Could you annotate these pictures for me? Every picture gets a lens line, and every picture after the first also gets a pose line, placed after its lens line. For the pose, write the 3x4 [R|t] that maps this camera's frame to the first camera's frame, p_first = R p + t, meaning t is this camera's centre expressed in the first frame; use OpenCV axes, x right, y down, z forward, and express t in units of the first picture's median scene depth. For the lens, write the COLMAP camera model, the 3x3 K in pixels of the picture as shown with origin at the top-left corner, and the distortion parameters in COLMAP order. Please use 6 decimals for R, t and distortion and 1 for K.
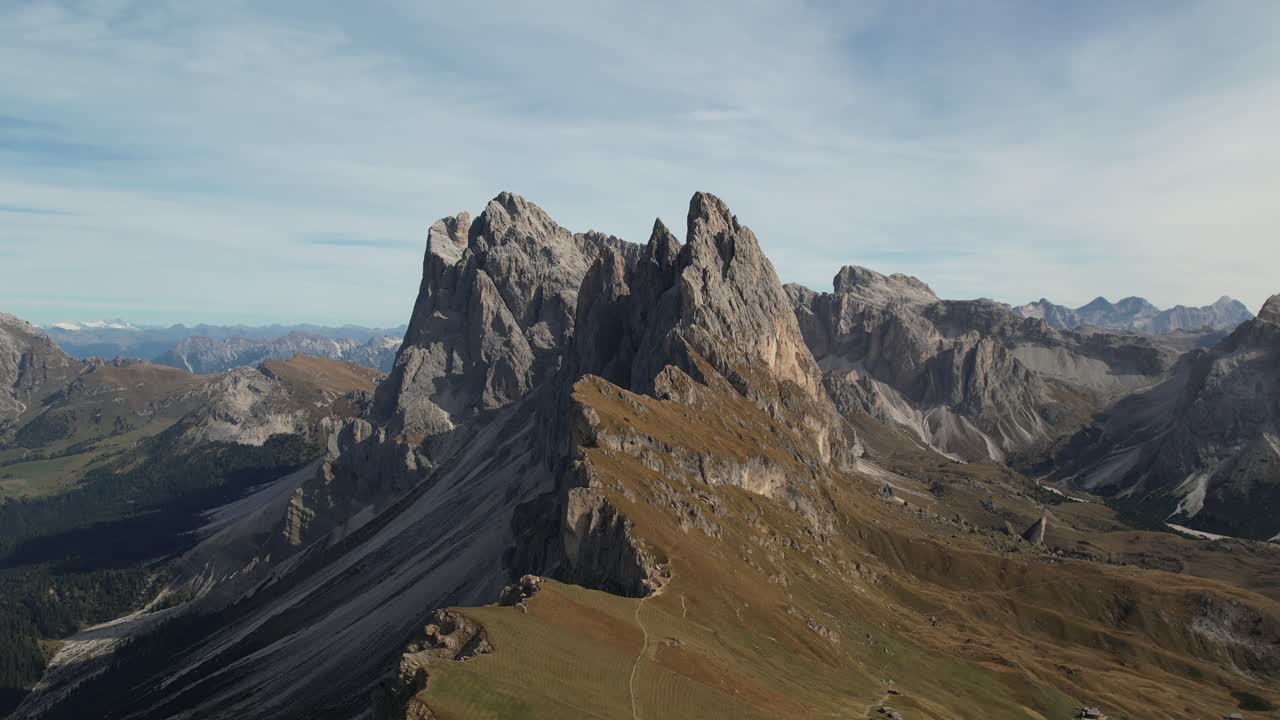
lens RADIAL K [[1164.8, 0, 630.0], [0, 1164.8, 377.7], [0, 0, 1]] dist [-0.044620, -0.004250]
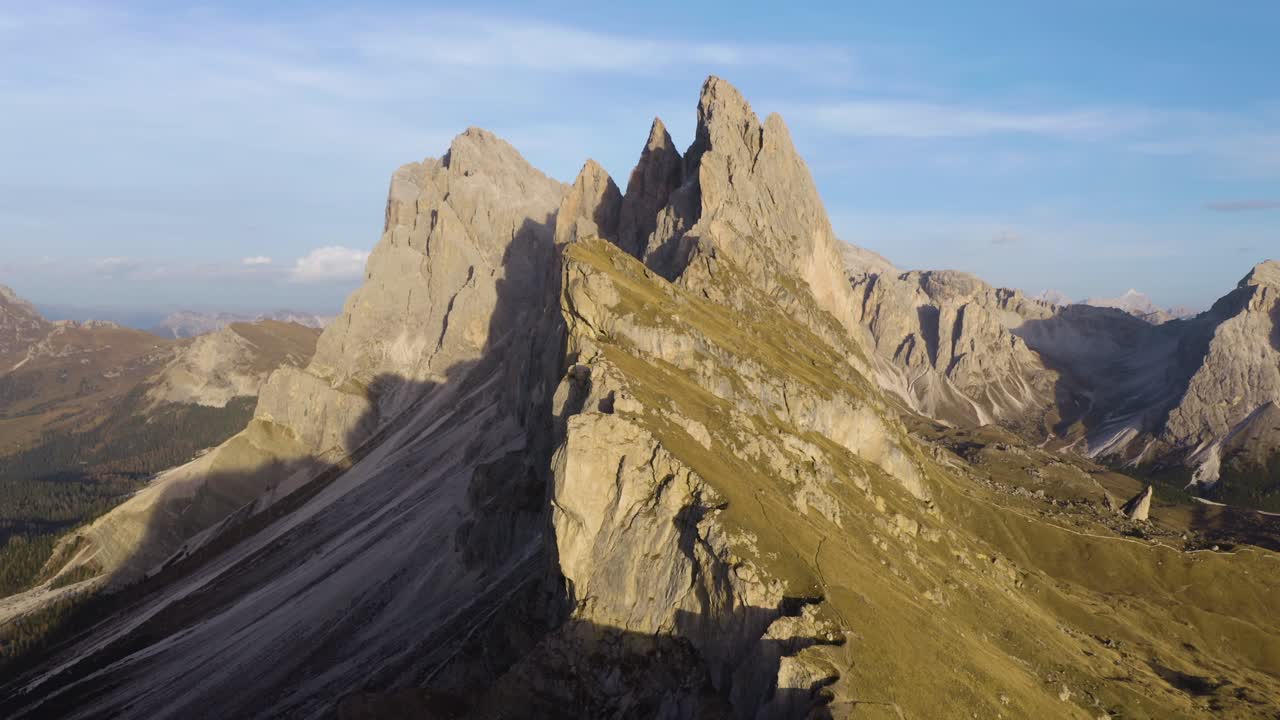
lens RADIAL K [[1048.7, 0, 635.9], [0, 1048.7, 352.7], [0, 0, 1]] dist [-0.000394, -0.155215]
pose [[0.999007, 0.014073, 0.042277, -0.016087], [-0.013832, 0.999886, -0.005993, 0.026953], [-0.042356, 0.005402, 0.999088, 0.220780]]
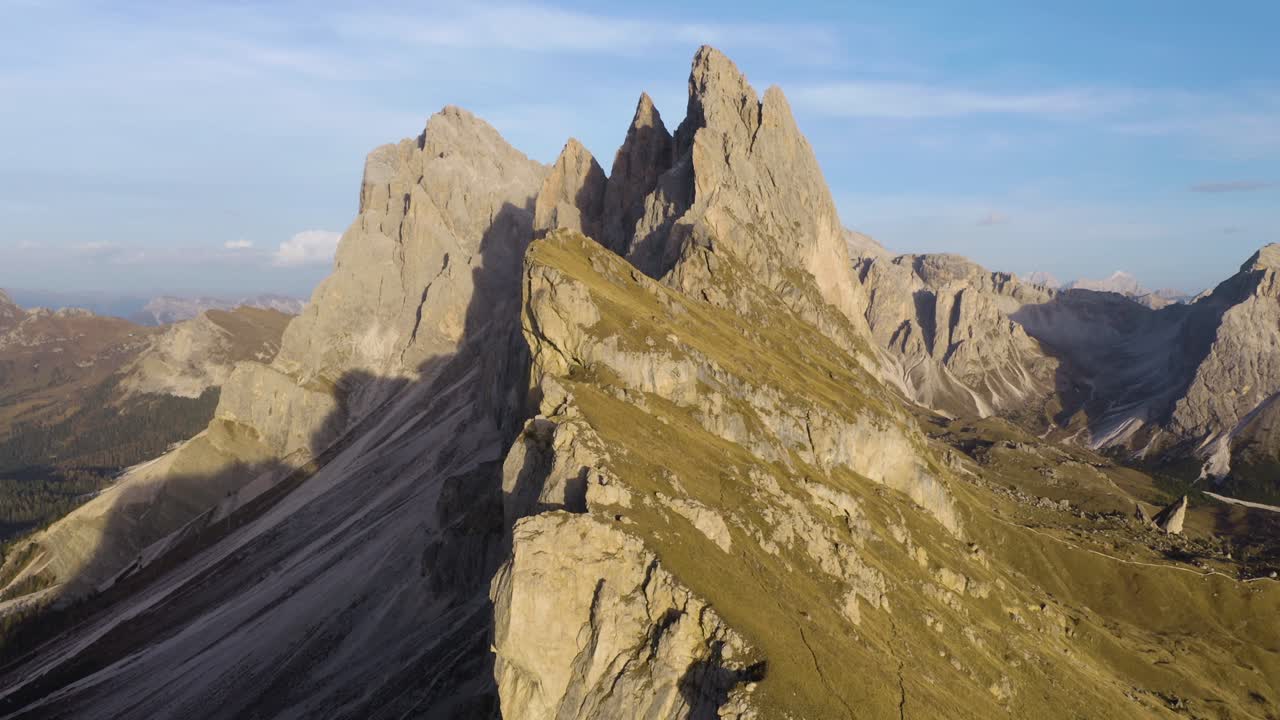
lens RADIAL K [[1048.7, 0, 635.9], [0, 1048.7, 352.7], [0, 0, 1]] dist [-0.000394, -0.155215]
pose [[0.998456, 0.008769, 0.054860, -0.013790], [-0.009359, 0.999901, 0.010507, 0.019210], [-0.054762, -0.011004, 0.998439, 0.269606]]
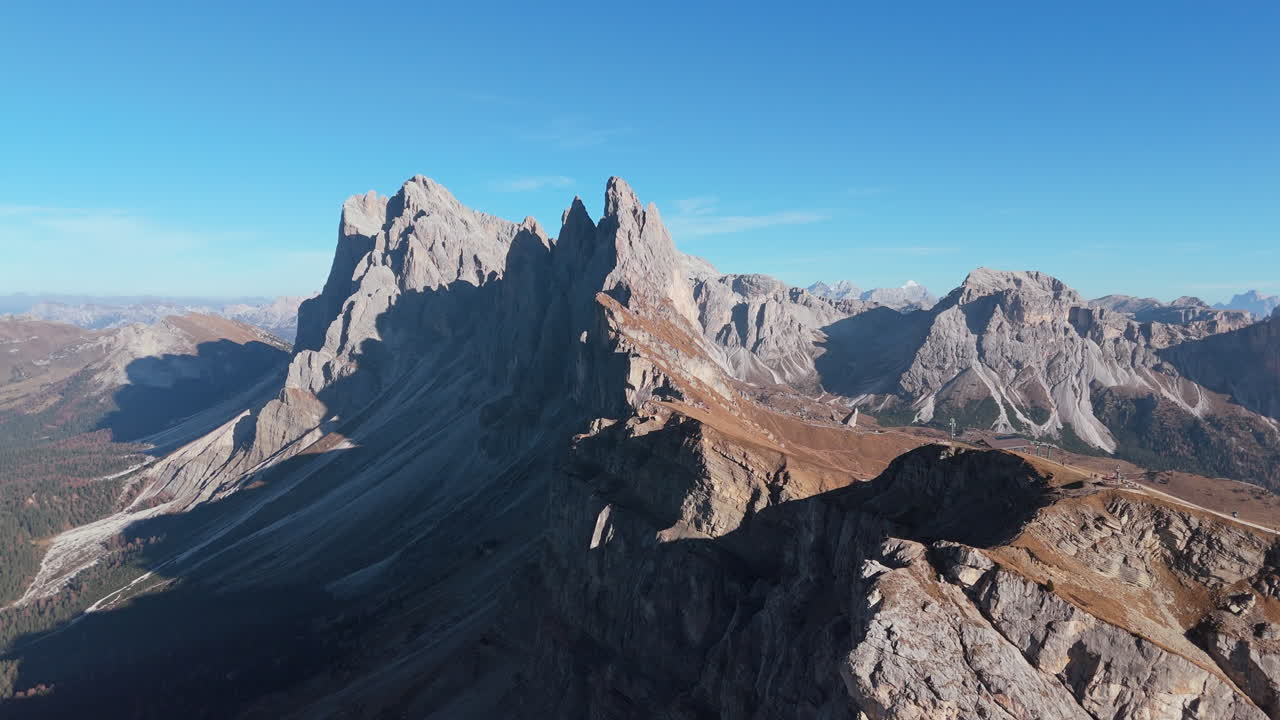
lens RADIAL K [[941.2, 0, 641.5], [0, 941.2, 351.0], [0, 0, 1]] dist [0.079409, -0.068057]
pose [[0.978993, 0.000356, 0.203893, -0.103431], [-0.001969, 0.999968, 0.007705, 0.028027], [-0.203884, -0.007944, 0.978963, -0.070951]]
